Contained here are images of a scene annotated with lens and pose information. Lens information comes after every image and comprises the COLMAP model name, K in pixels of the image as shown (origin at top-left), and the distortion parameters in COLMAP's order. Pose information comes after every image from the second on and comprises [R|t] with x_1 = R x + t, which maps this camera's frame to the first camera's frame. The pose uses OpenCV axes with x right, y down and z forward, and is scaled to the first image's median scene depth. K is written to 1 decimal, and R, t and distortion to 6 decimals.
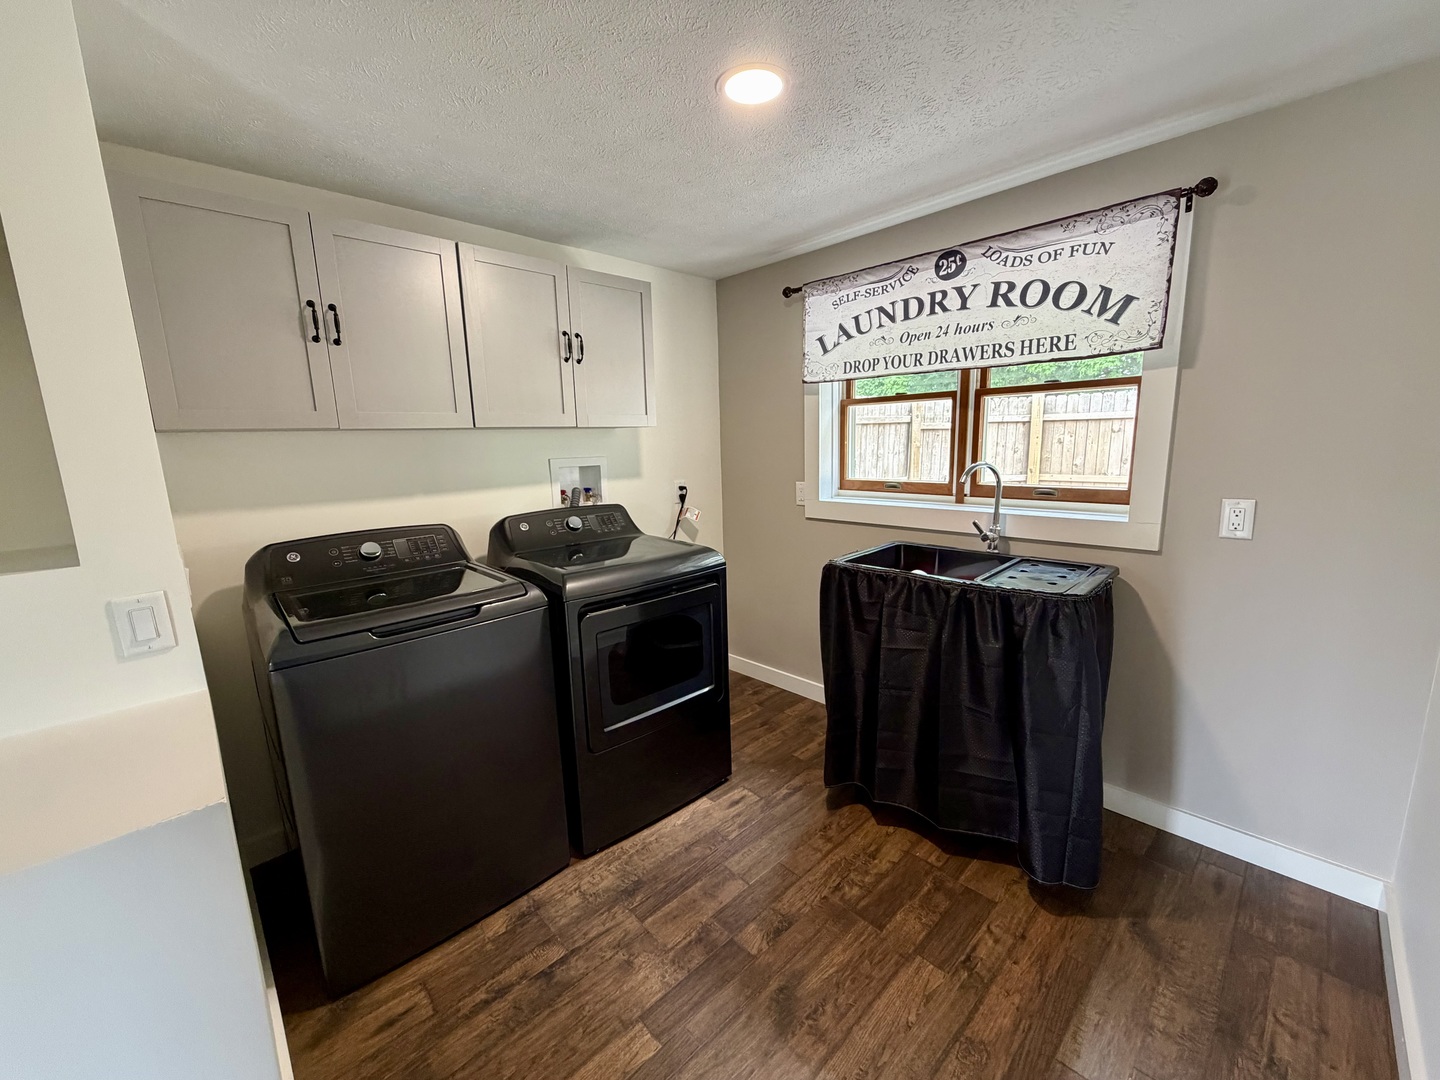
lens RADIAL K [[573.0, 0, 714.3], [0, 573.0, 543.1], [0, 0, 1]] dist [0.001812, -0.000417]
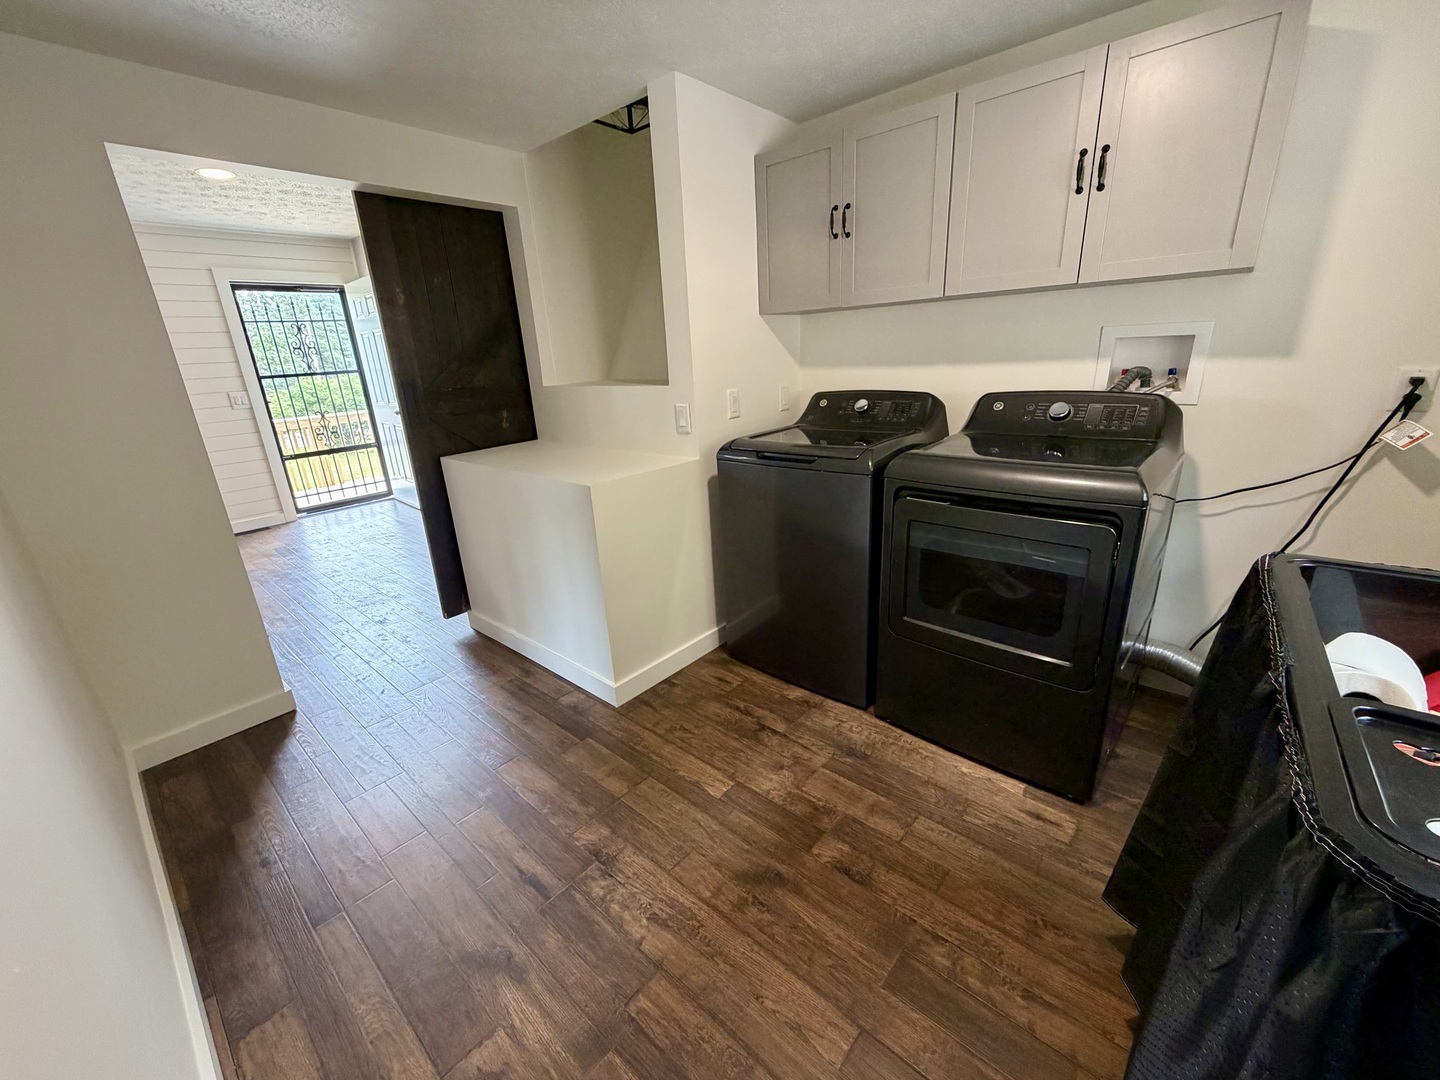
lens RADIAL K [[573.0, 0, 714.6], [0, 573.0, 540.2], [0, 0, 1]] dist [0.001812, -0.000417]
pose [[0.090441, 0.337345, -0.937026, 0.759989], [-0.127176, 0.937091, 0.325093, -0.091624], [0.987748, 0.089766, 0.127654, 0.612911]]
